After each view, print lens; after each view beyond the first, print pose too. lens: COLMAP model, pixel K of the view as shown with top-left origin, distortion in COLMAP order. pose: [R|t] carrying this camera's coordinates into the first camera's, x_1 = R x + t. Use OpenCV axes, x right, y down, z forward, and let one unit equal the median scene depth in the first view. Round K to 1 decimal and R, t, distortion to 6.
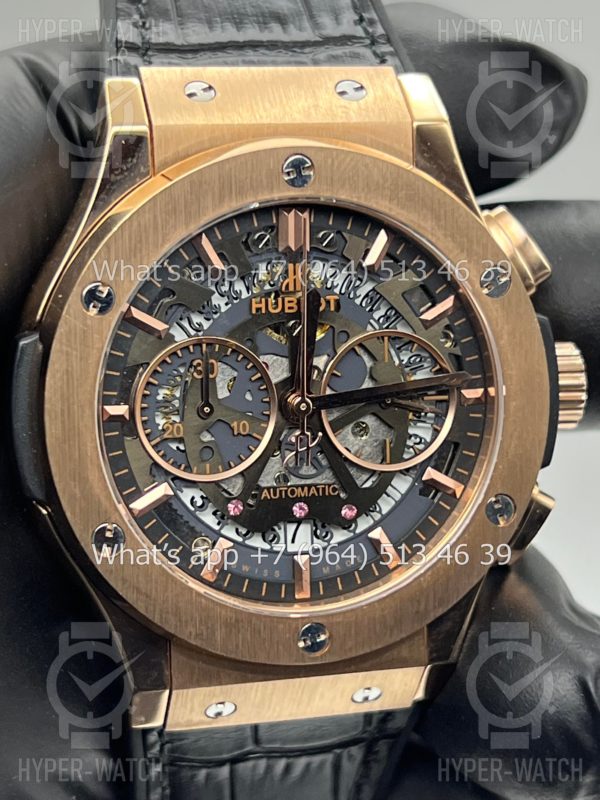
lens RADIAL K [[1851.6, 0, 297.7], [0, 1851.6, 396.4], [0, 0, 1]] dist [0.009477, 0.000000]
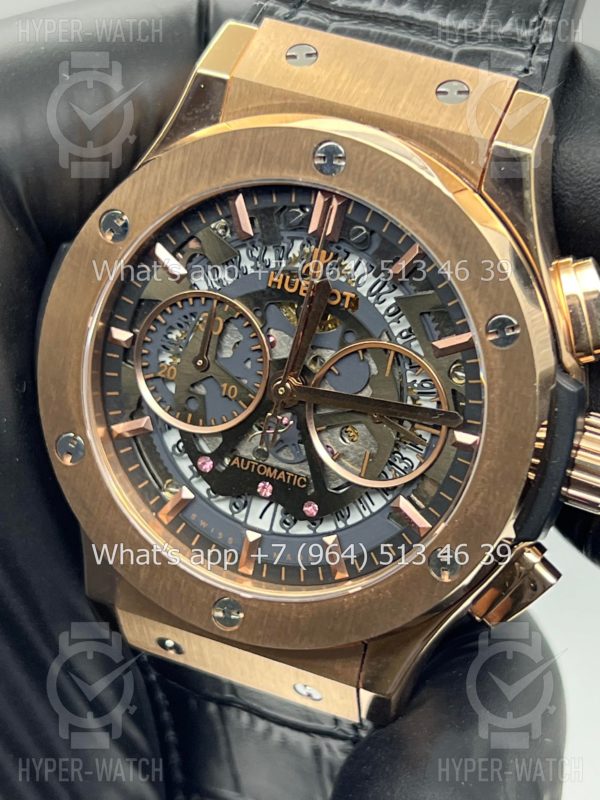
lens RADIAL K [[1851.6, 0, 300.4], [0, 1851.6, 402.6], [0, 0, 1]] dist [0.009477, 0.000000]
pose [[0.807027, 0.326921, -0.491762, 0.496057], [-0.289658, 0.944858, 0.152782, -0.141496], [0.514593, 0.019143, 0.857221, 0.157832]]
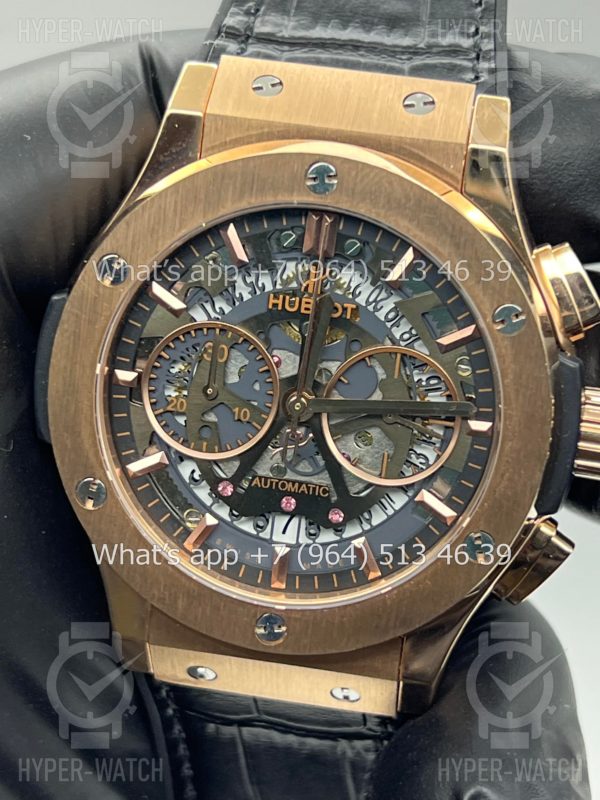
lens RADIAL K [[1851.6, 0, 300.9], [0, 1851.6, 401.3], [0, 0, 1]] dist [0.009477, 0.000000]
pose [[0.914025, 0.192794, -0.356916, 0.368059], [-0.174054, 0.981127, 0.084237, -0.083281], [0.366420, -0.014872, 0.930331, 0.046460]]
